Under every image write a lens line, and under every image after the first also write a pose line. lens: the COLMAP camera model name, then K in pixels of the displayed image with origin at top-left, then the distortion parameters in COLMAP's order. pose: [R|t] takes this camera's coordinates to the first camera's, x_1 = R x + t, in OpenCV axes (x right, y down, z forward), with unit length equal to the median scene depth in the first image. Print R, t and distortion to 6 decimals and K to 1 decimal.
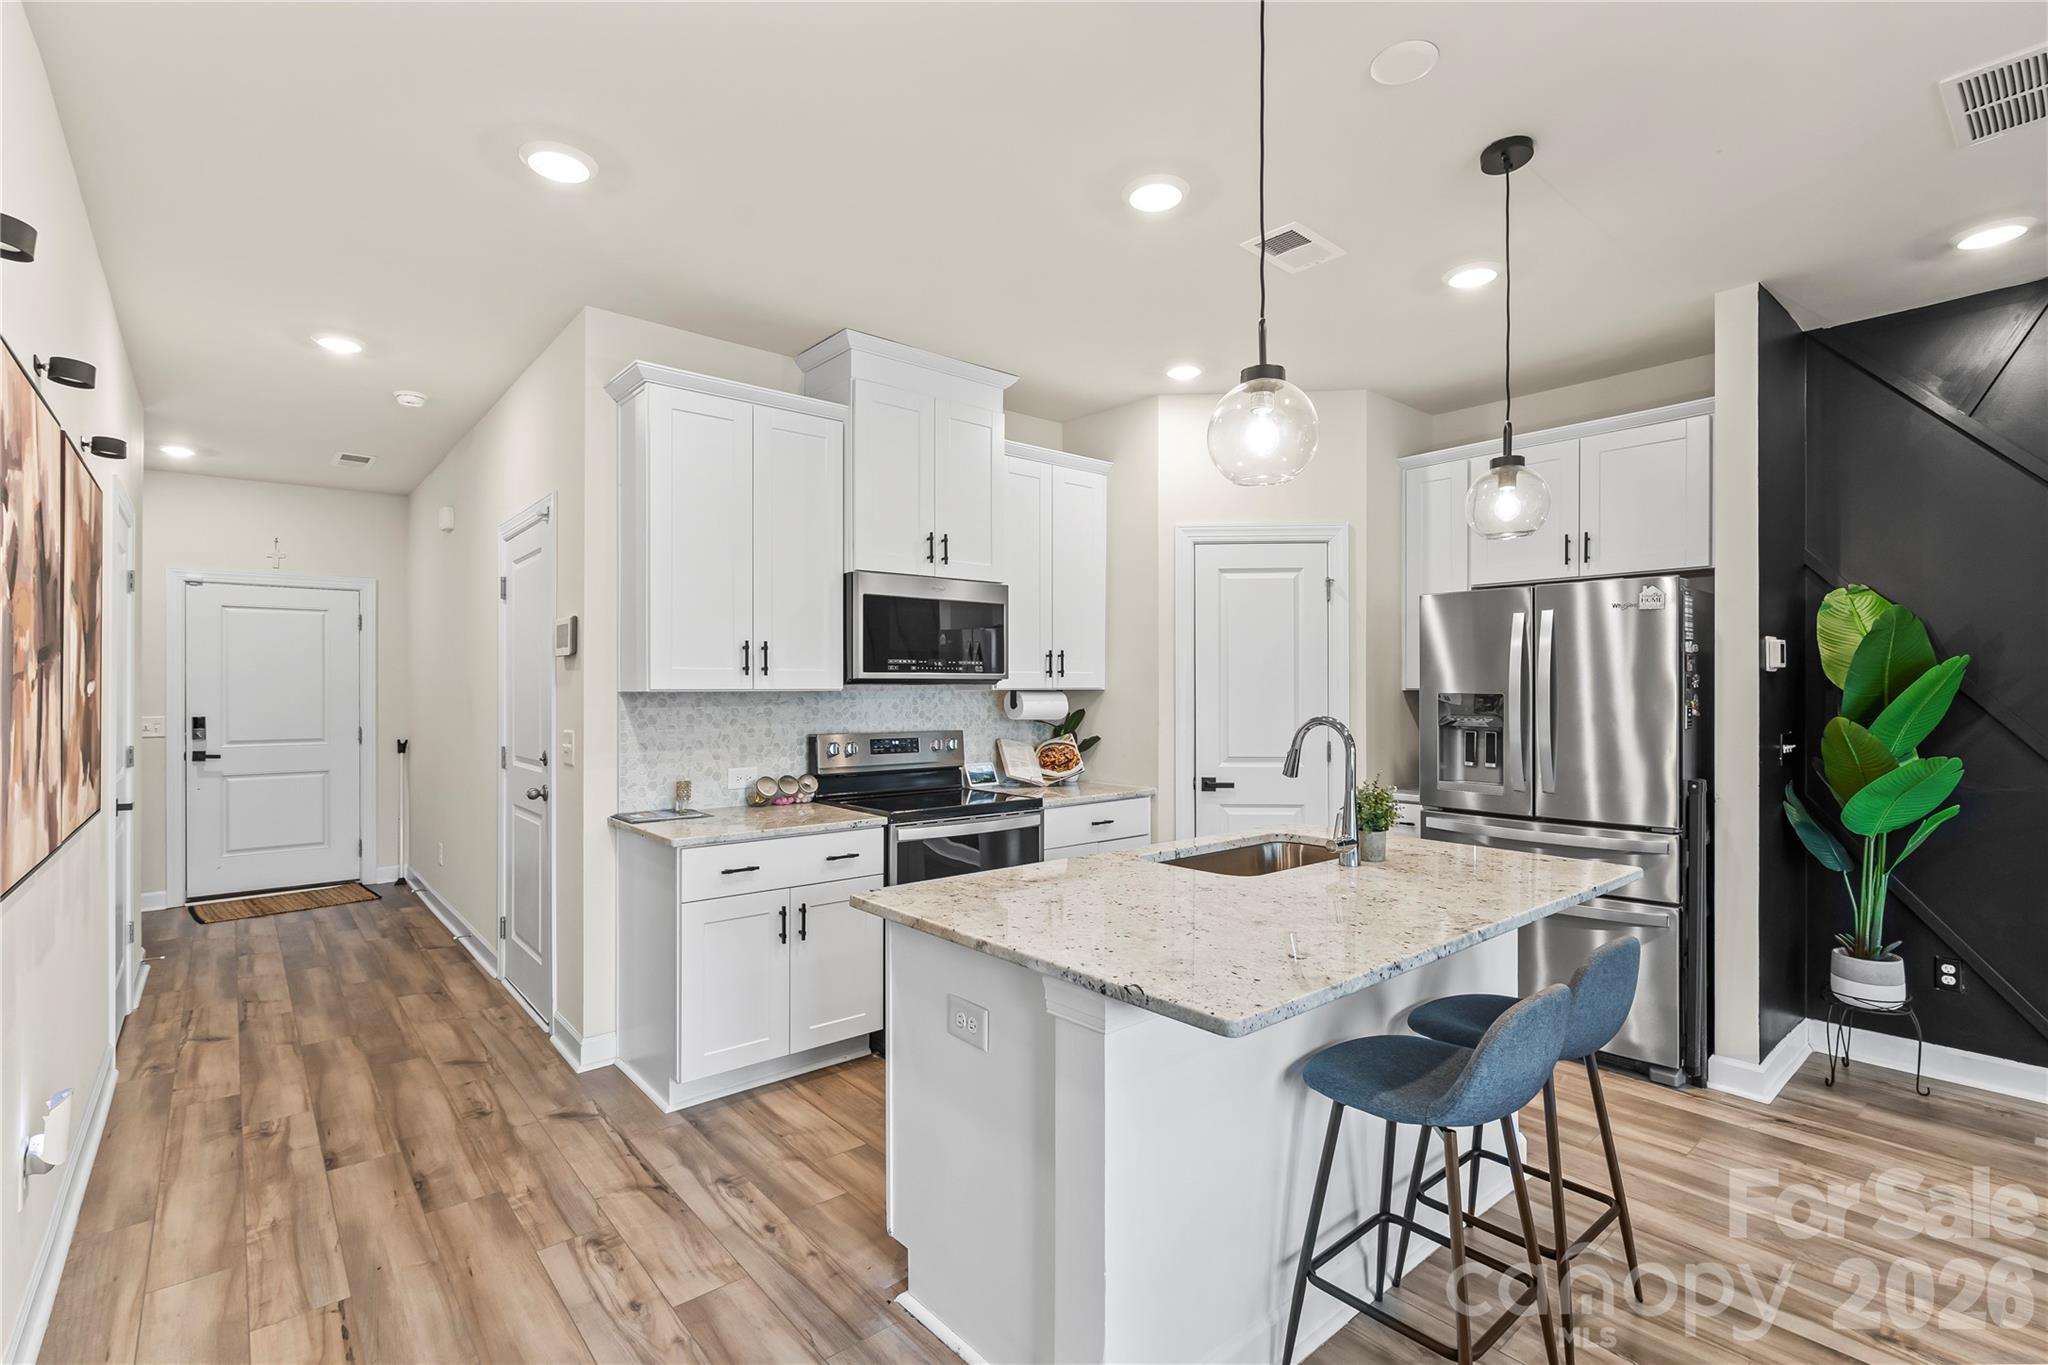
lens RADIAL K [[936.2, 0, 1020.2], [0, 936.2, 684.0], [0, 0, 1]] dist [-0.009766, 0.003165]
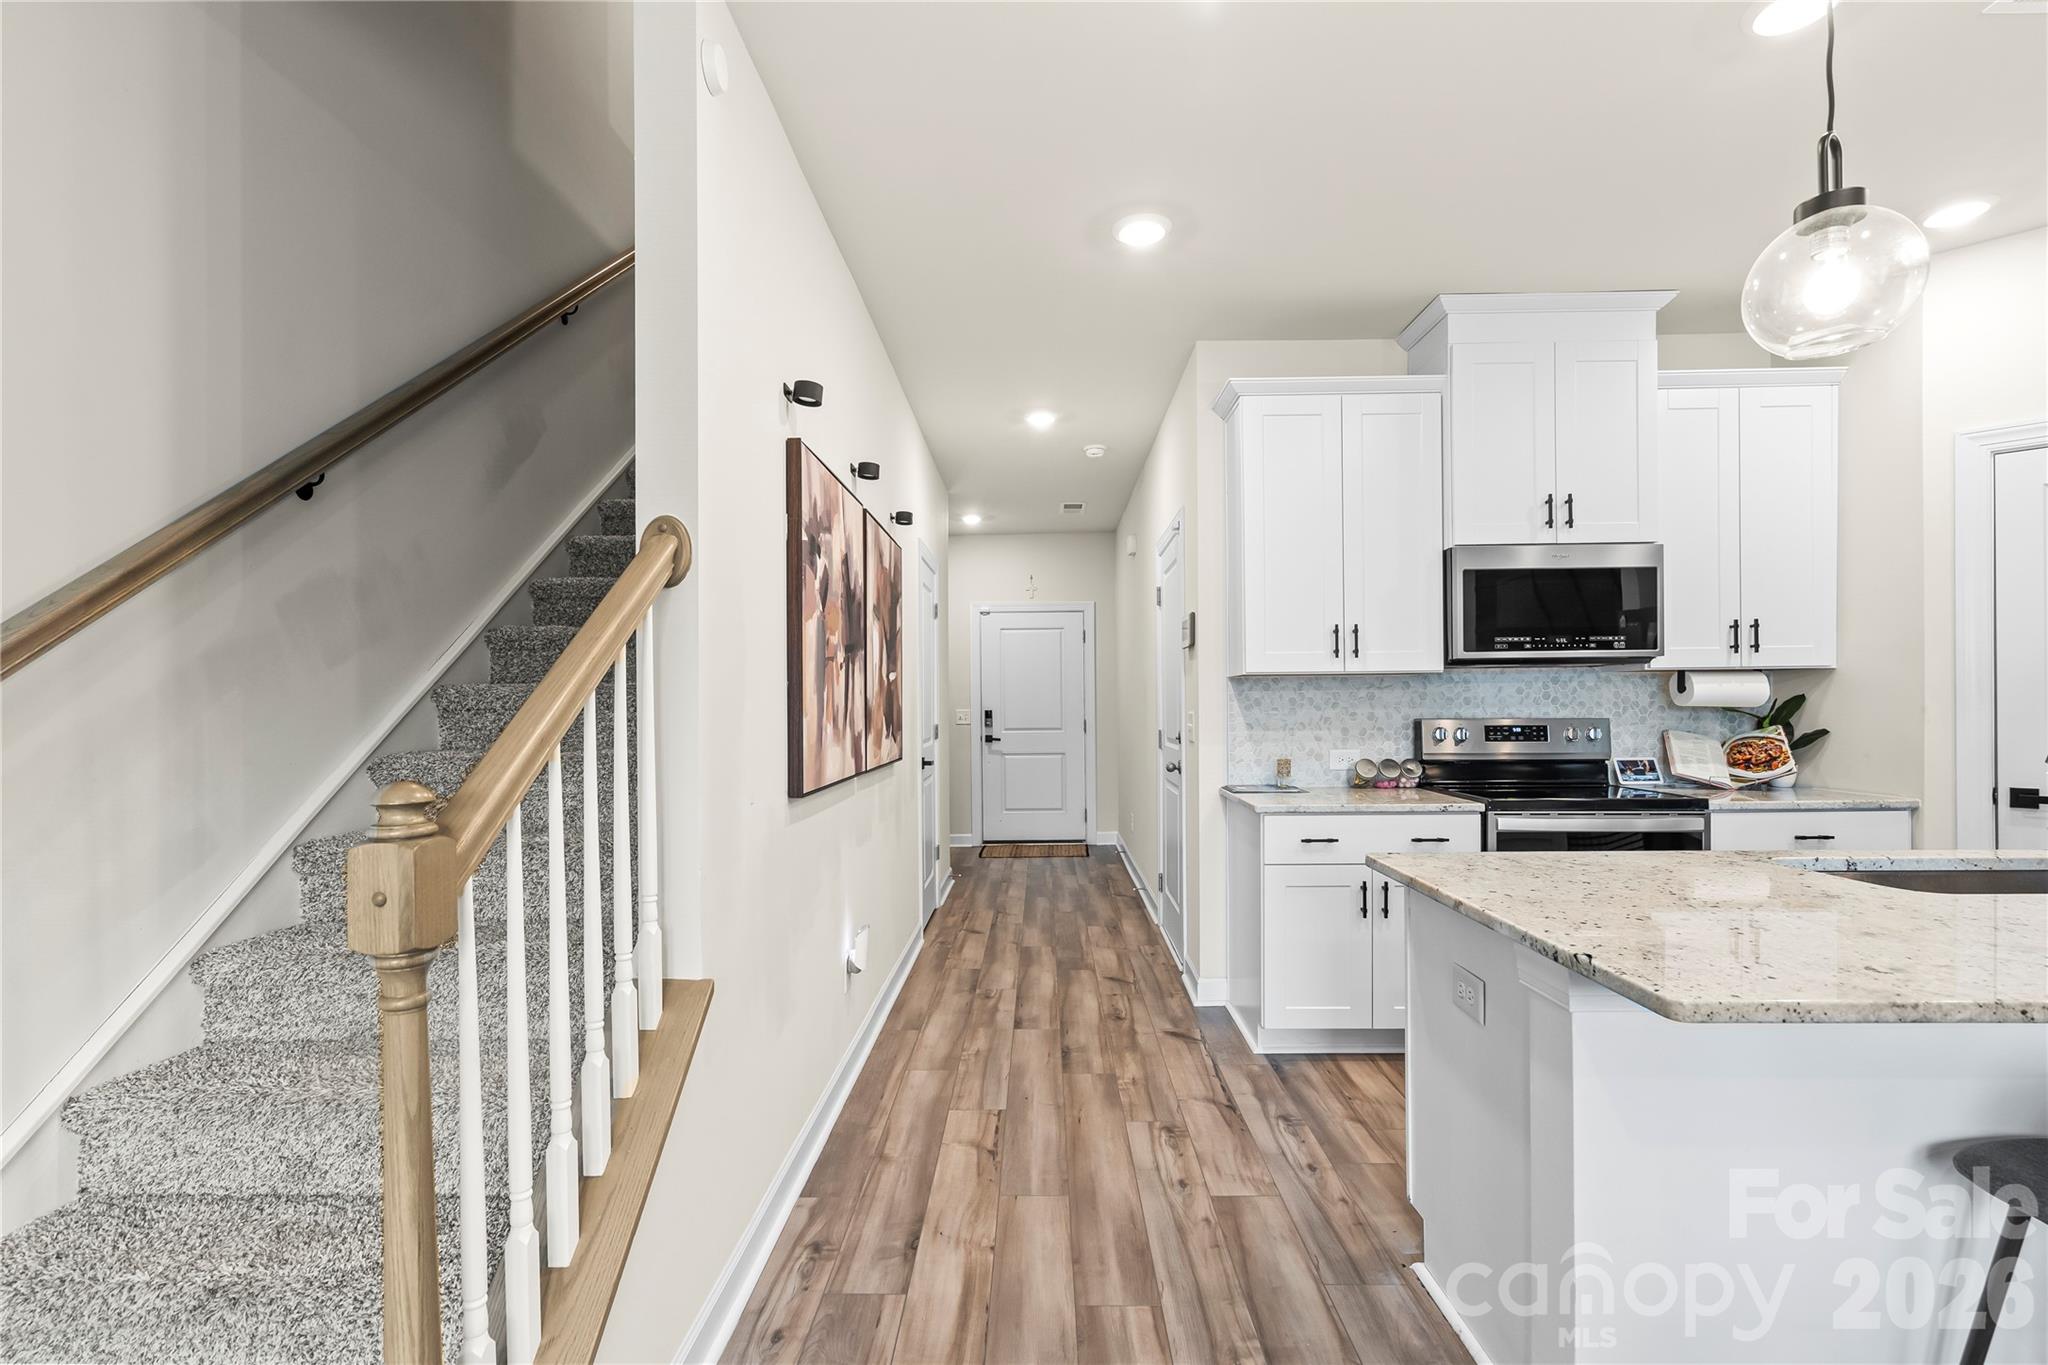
lens RADIAL K [[936.2, 0, 1022.8], [0, 936.2, 702.5], [0, 0, 1]] dist [-0.009766, 0.003165]
pose [[0.746834, -0.005823, -0.664985, 0.135130], [0.011185, 0.999930, 0.003806, 0.032104], [0.664916, -0.010280, 0.746847, -0.005049]]
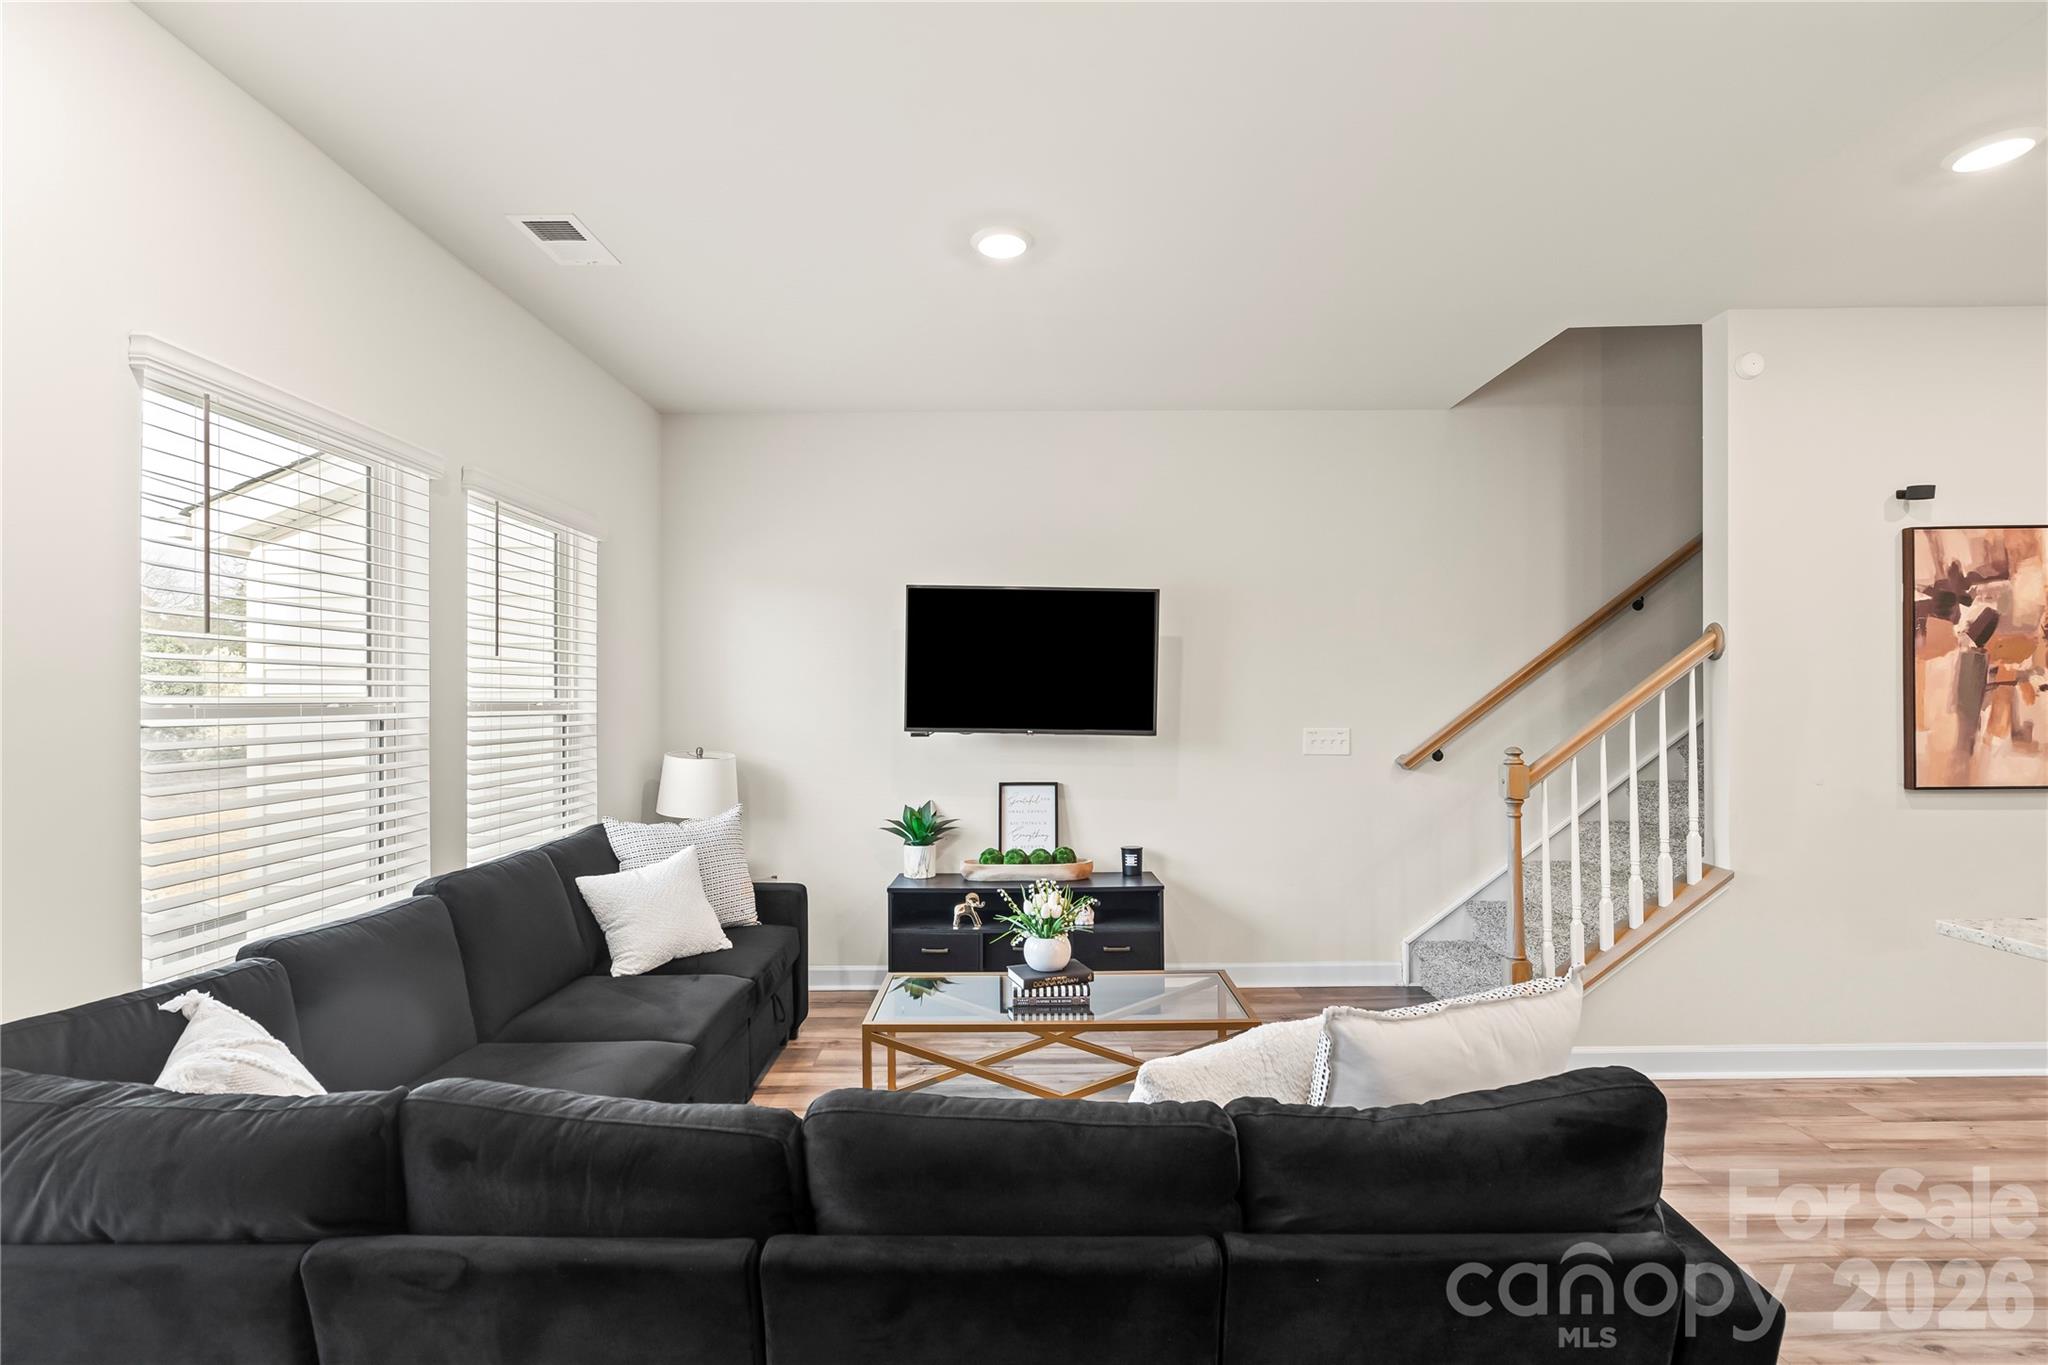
lens RADIAL K [[936.2, 0, 1023.5], [0, 936.2, 687.6], [0, 0, 1]] dist [-0.009766, 0.003165]
pose [[-0.639437, -0.000399, -0.768843, 0.920047], [0.008866, 0.999930, -0.007893, -0.003980], [0.768792, -0.011863, -0.639389, 0.342618]]
